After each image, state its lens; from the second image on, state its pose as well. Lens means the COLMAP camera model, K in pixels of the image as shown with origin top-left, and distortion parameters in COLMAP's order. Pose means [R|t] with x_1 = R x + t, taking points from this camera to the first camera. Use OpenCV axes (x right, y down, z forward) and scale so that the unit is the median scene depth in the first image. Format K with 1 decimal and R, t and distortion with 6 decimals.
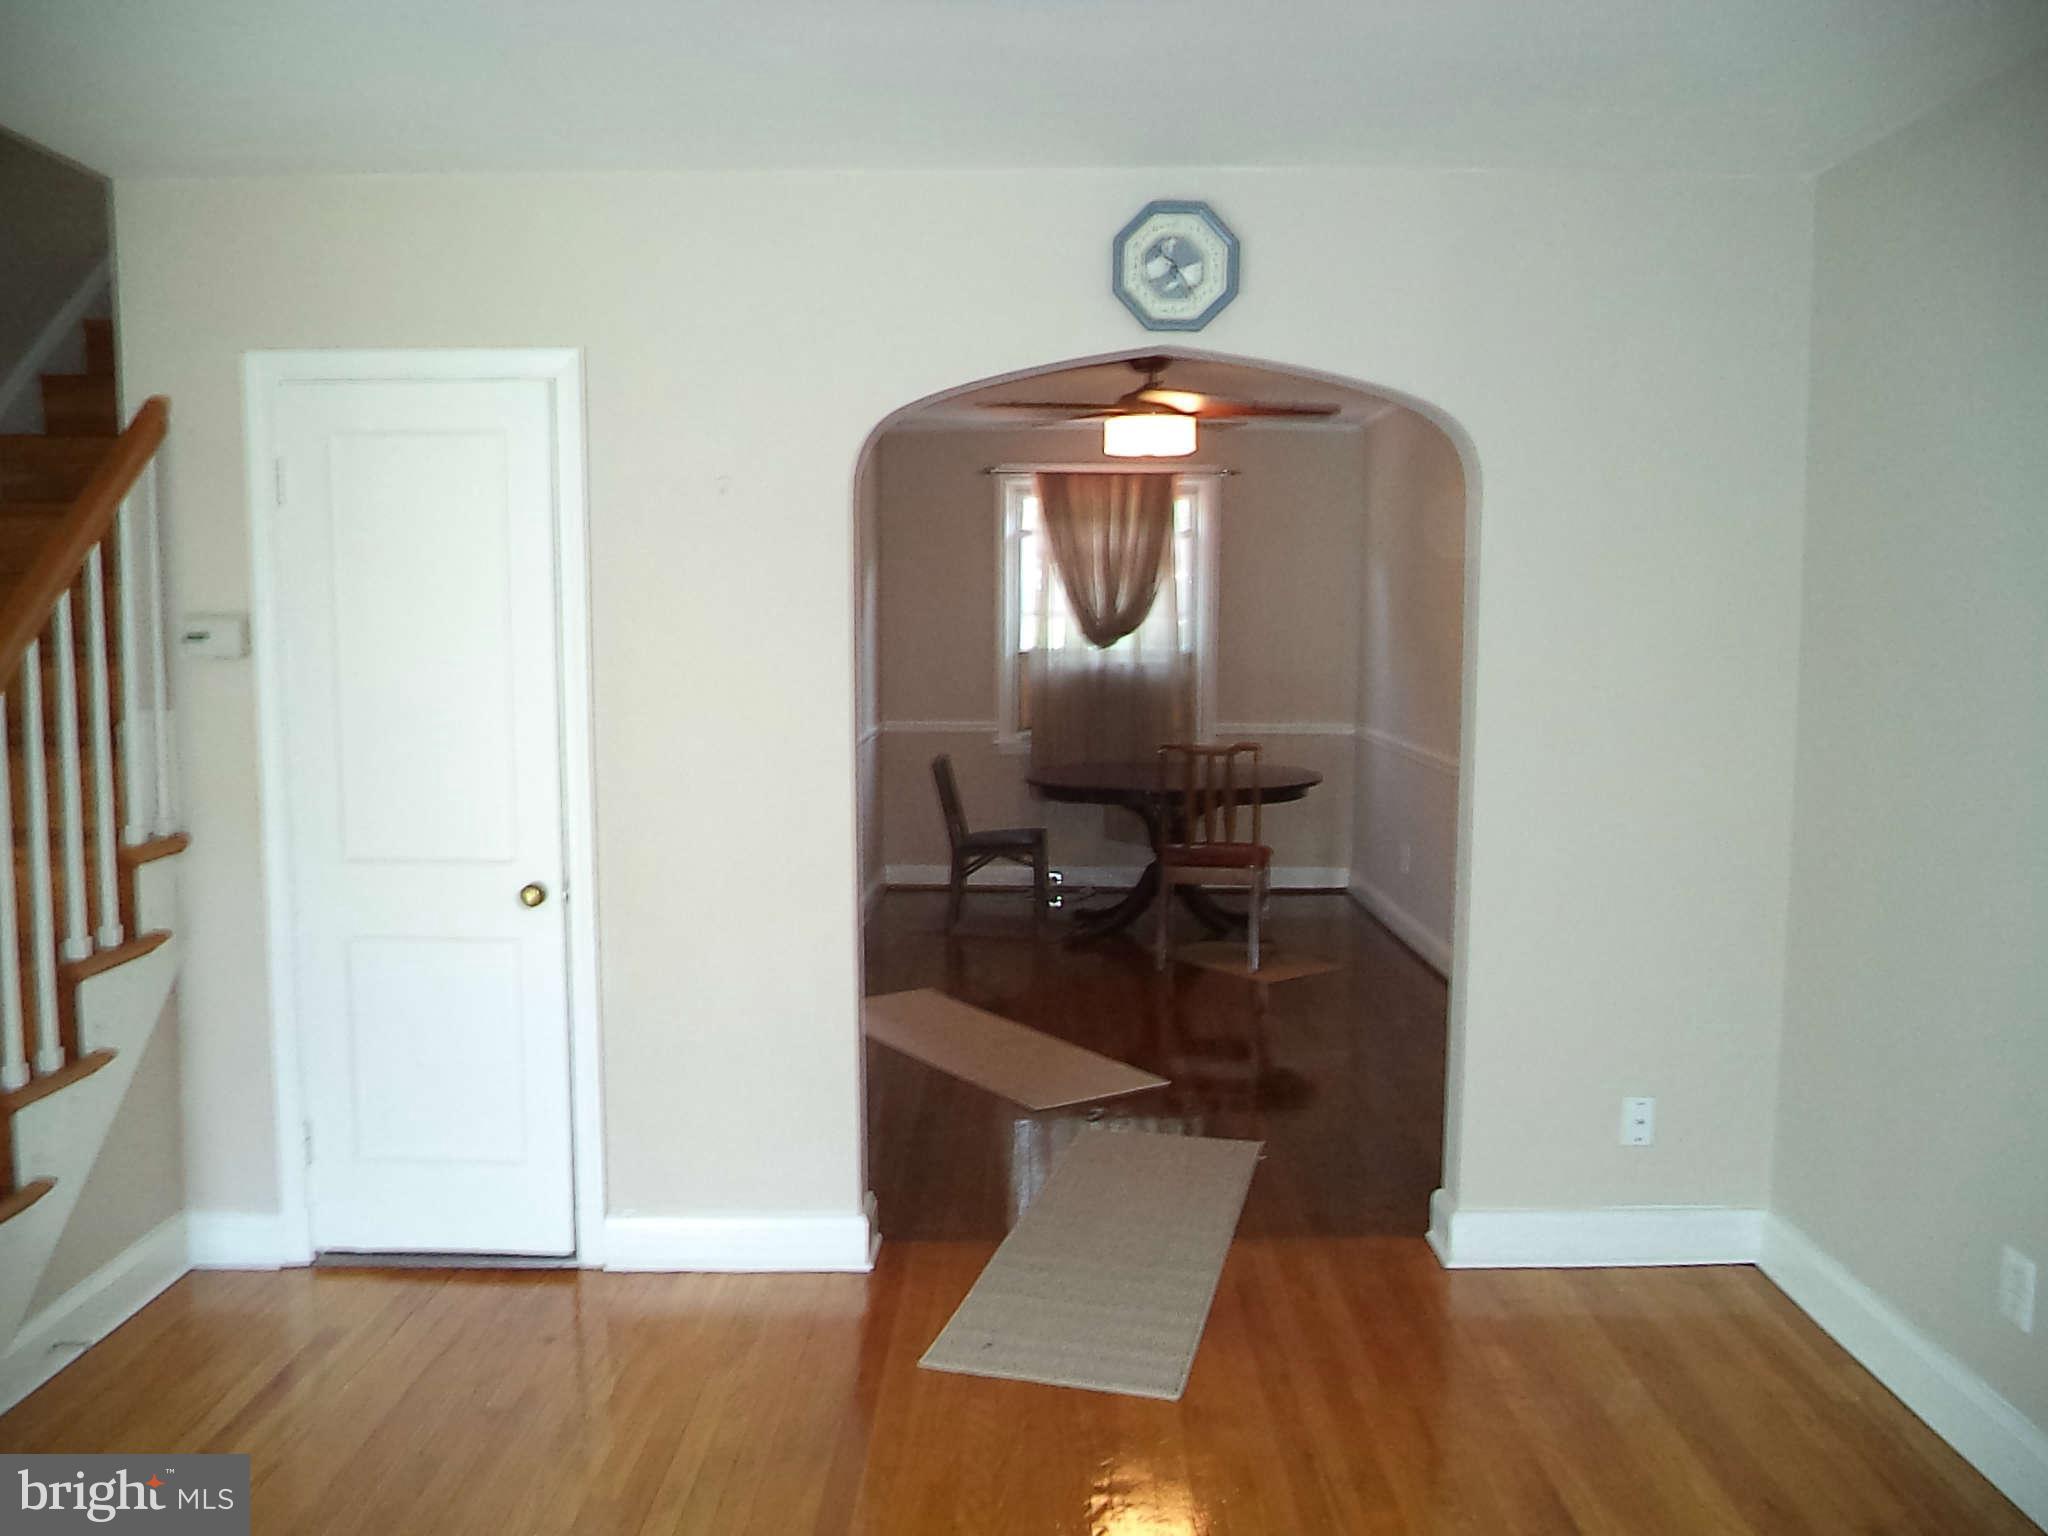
lens RADIAL K [[1598.0, 0, 1014.5], [0, 1598.0, 760.0], [0, 0, 1]] dist [-0.000132, 0.006514]
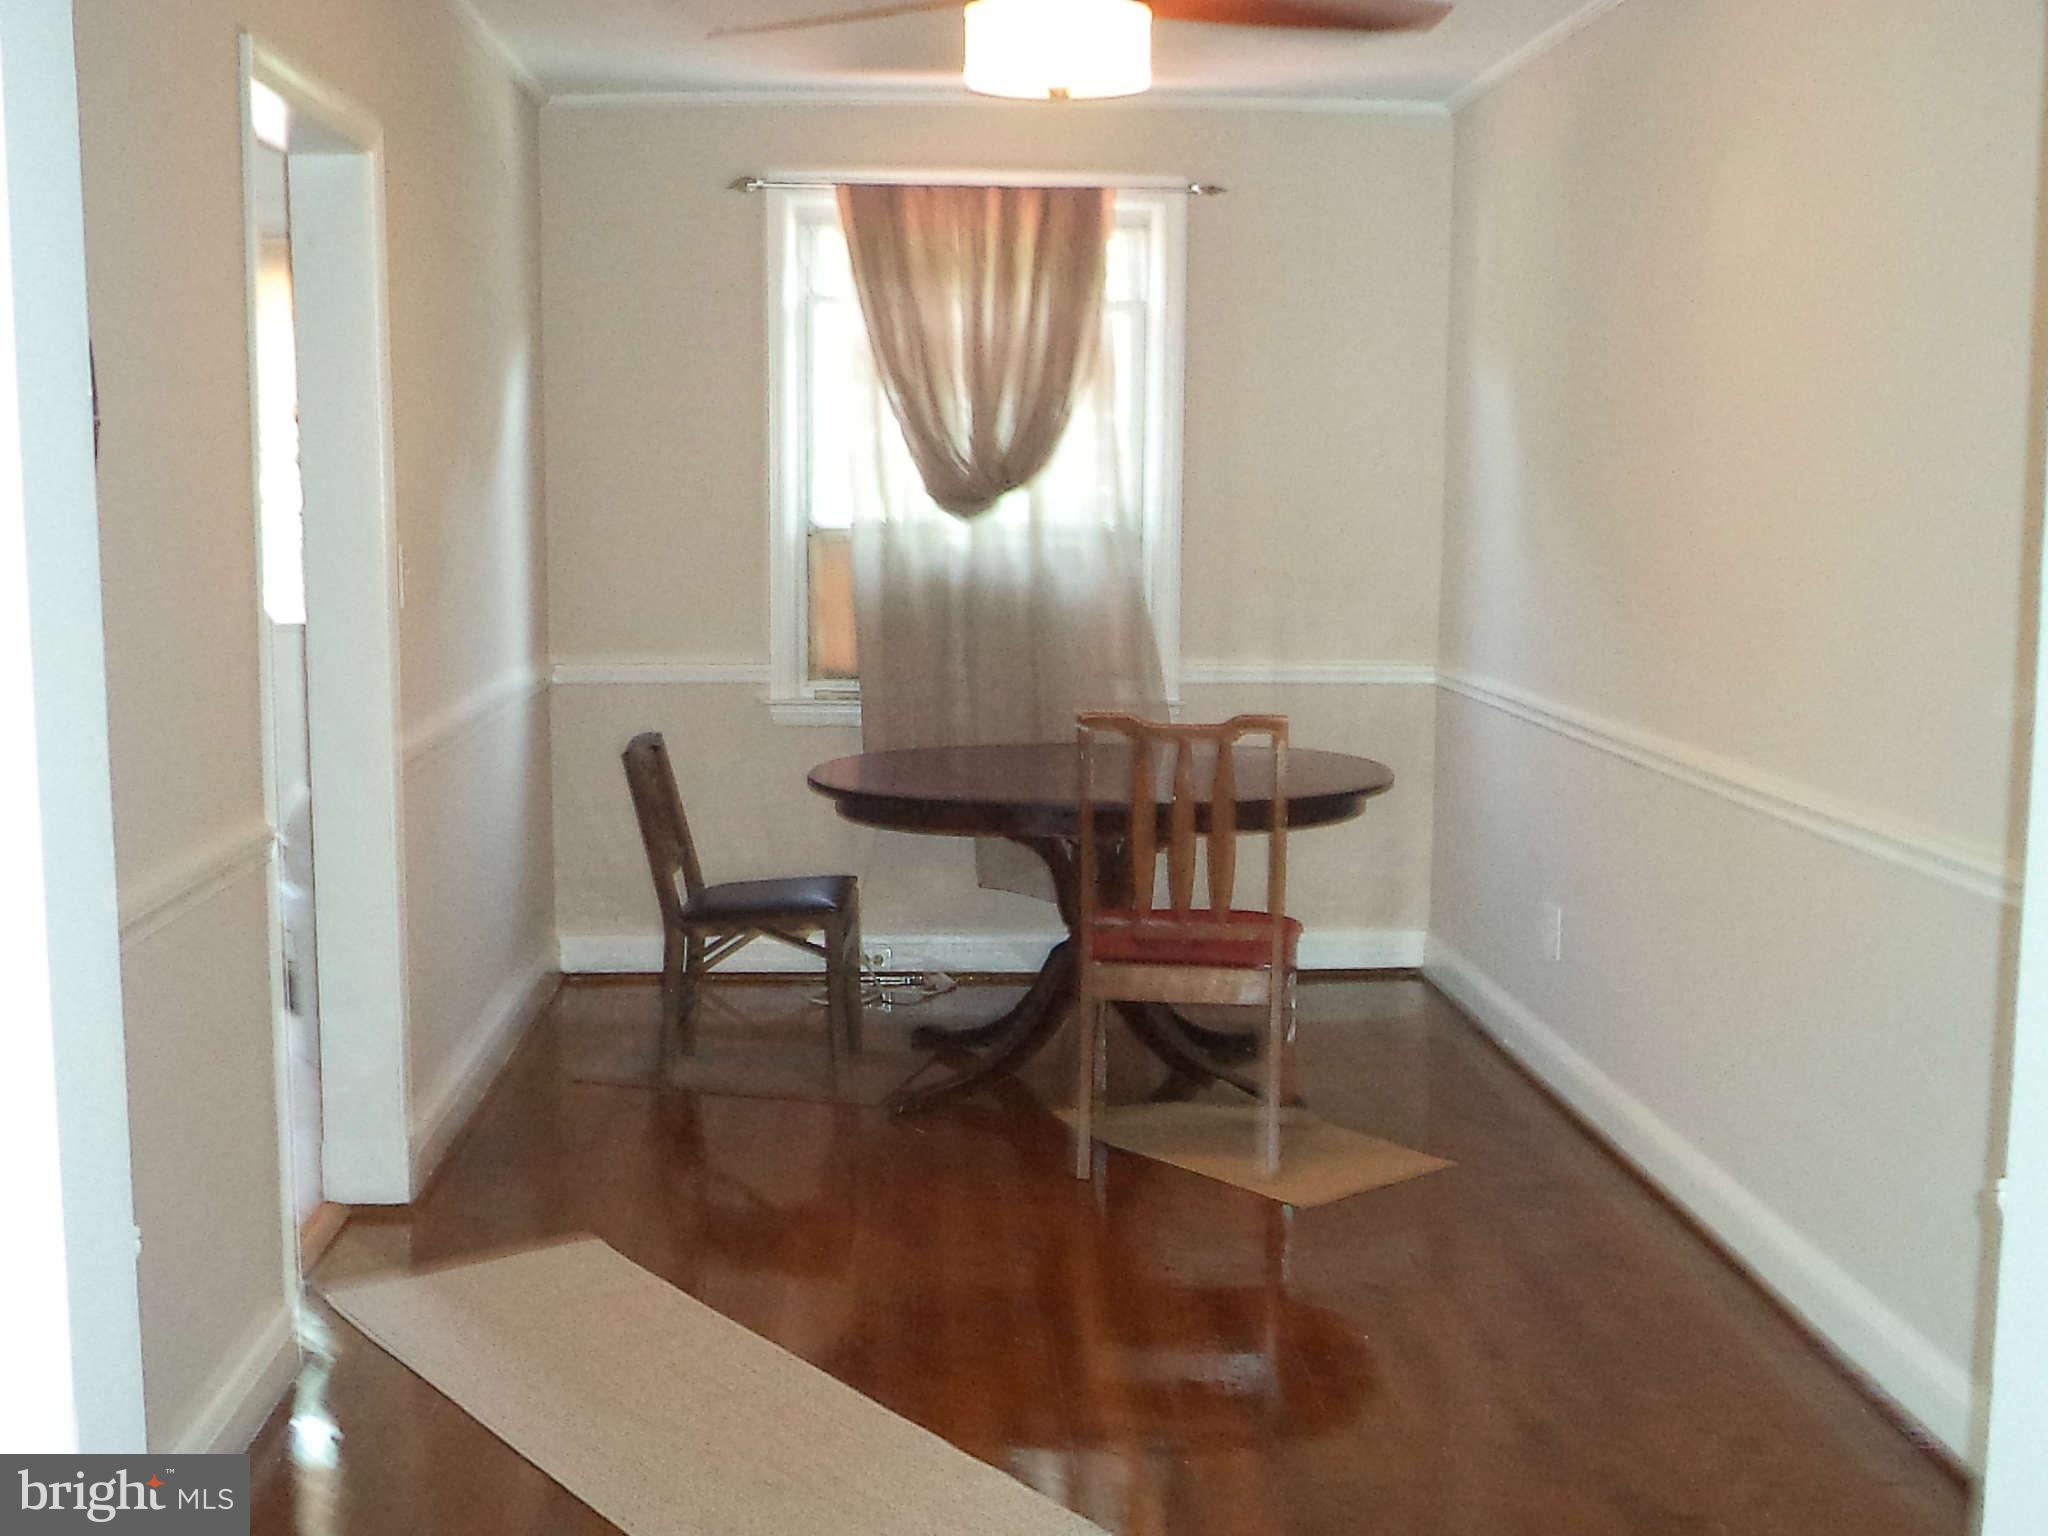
lens RADIAL K [[2220.7, 0, 1024.0], [0, 2220.7, 768.0], [0, 0, 1]] dist [-0.157073, 0.003971]
pose [[0.997182, -0.005683, 0.074803, 0.019140], [0.003270, 0.999472, 0.032340, -0.012870], [-0.074947, -0.032004, 0.996674, 0.282165]]
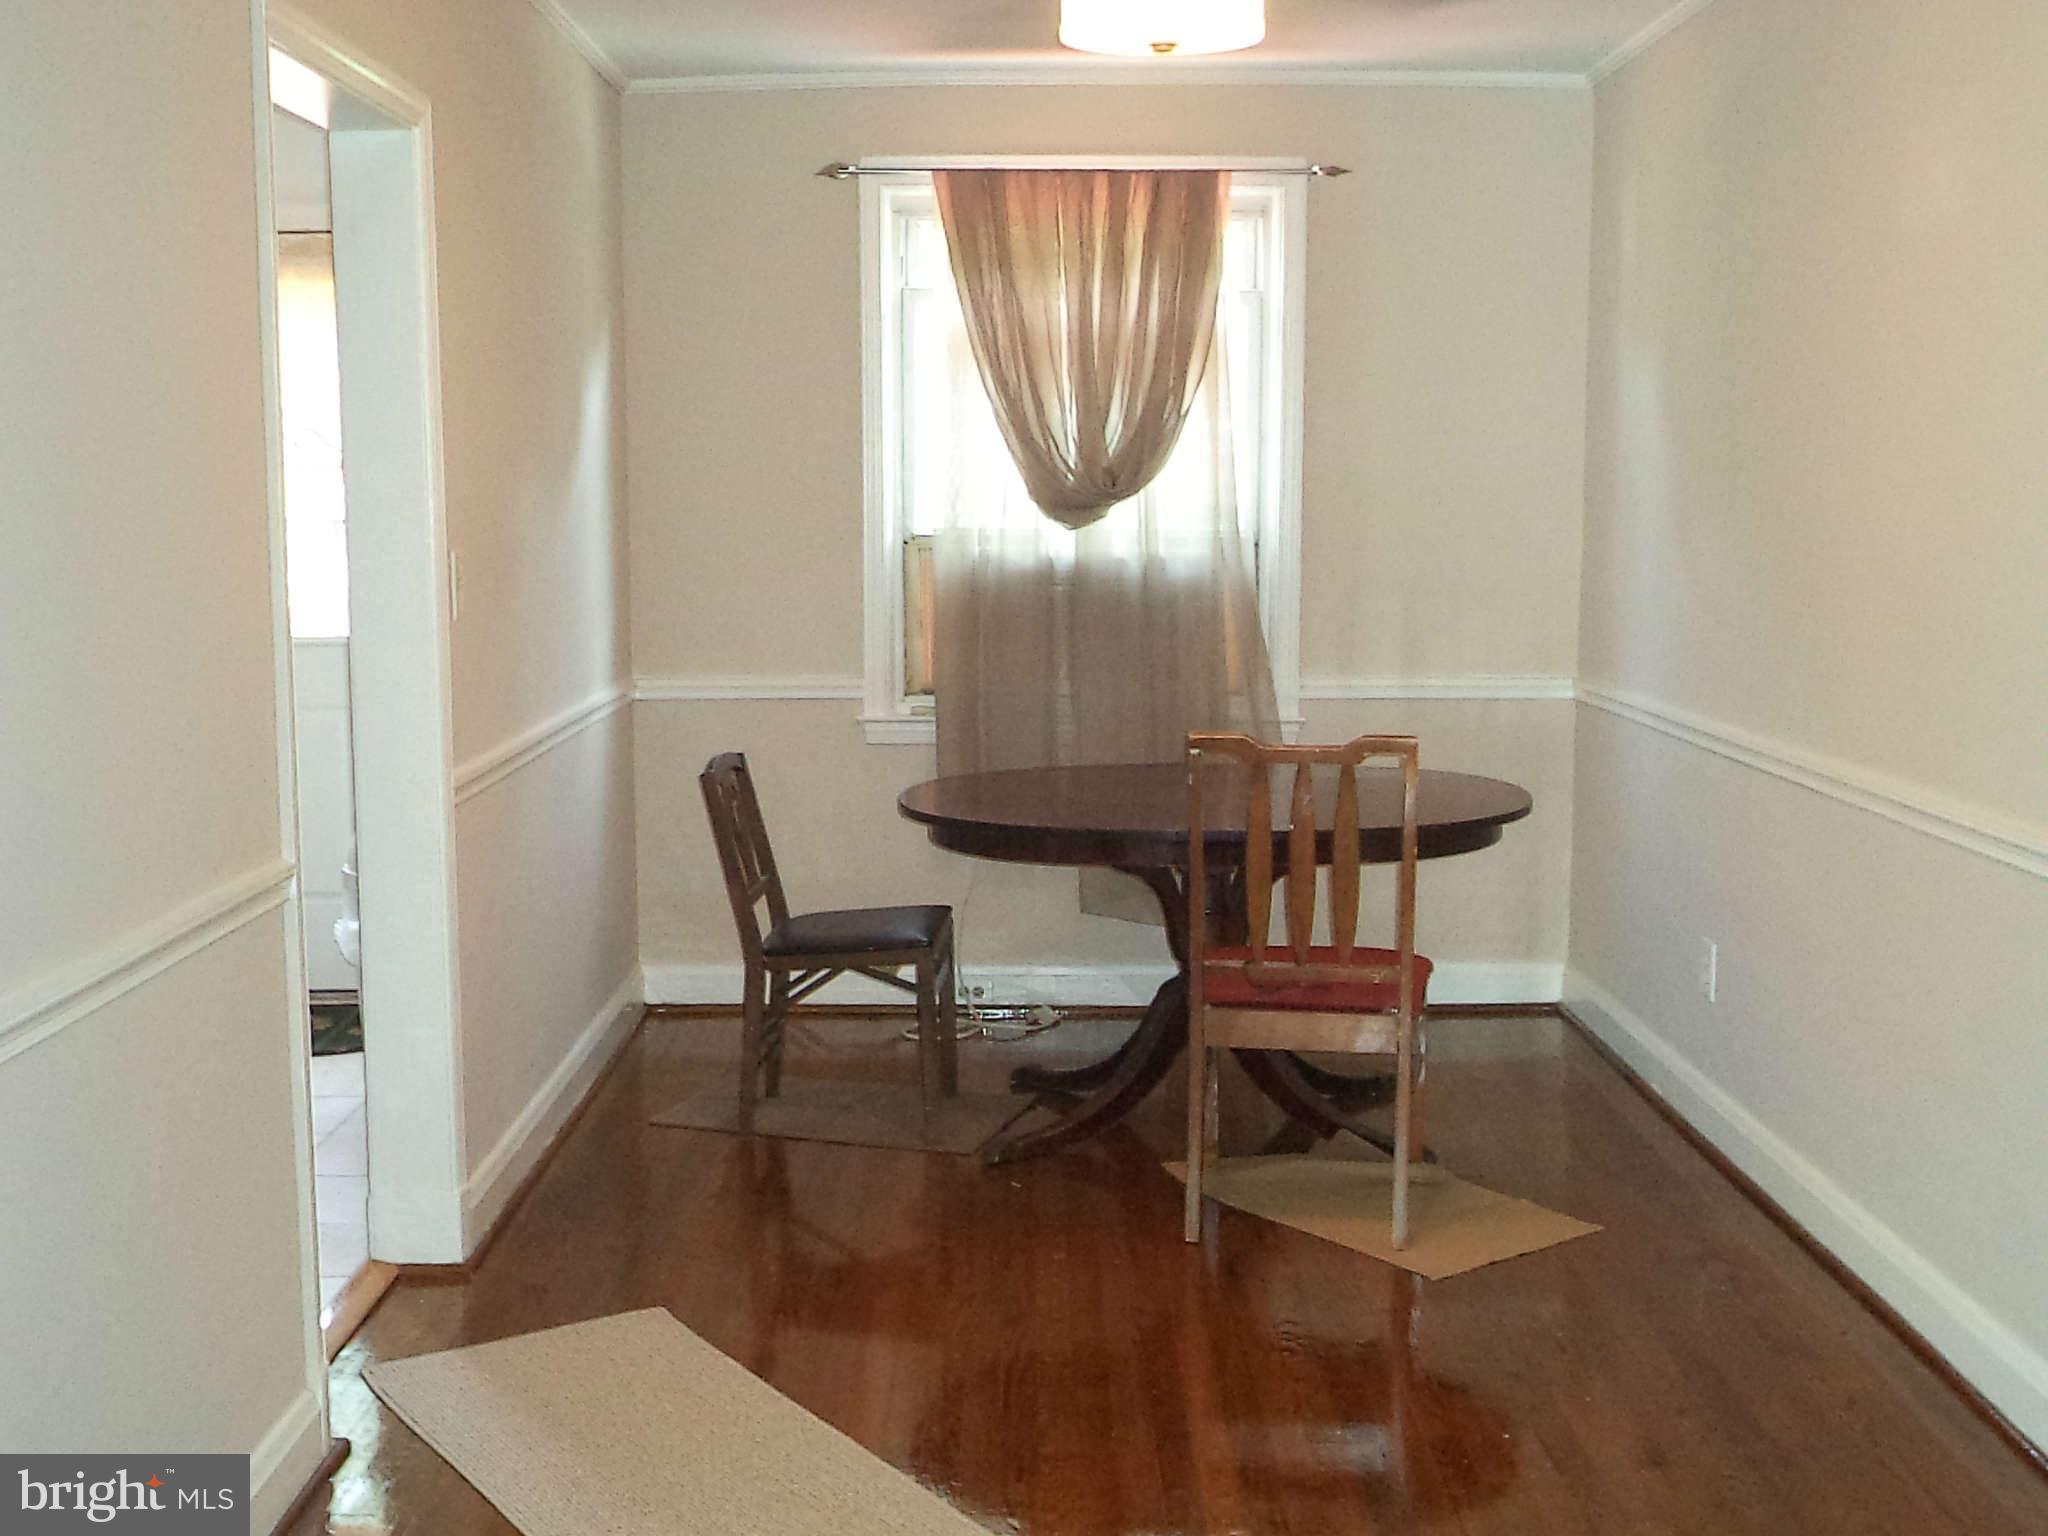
lens RADIAL K [[2160.3, 0, 965.1], [0, 2160.3, 767.5], [0, 0, 1]] dist [-0.081126, -0.002012]
pose [[0.999942, -0.004991, -0.009593, 0.028288], [0.005268, 0.999564, 0.029045, -0.015741], [0.009444, -0.029093, 0.999532, 0.342917]]
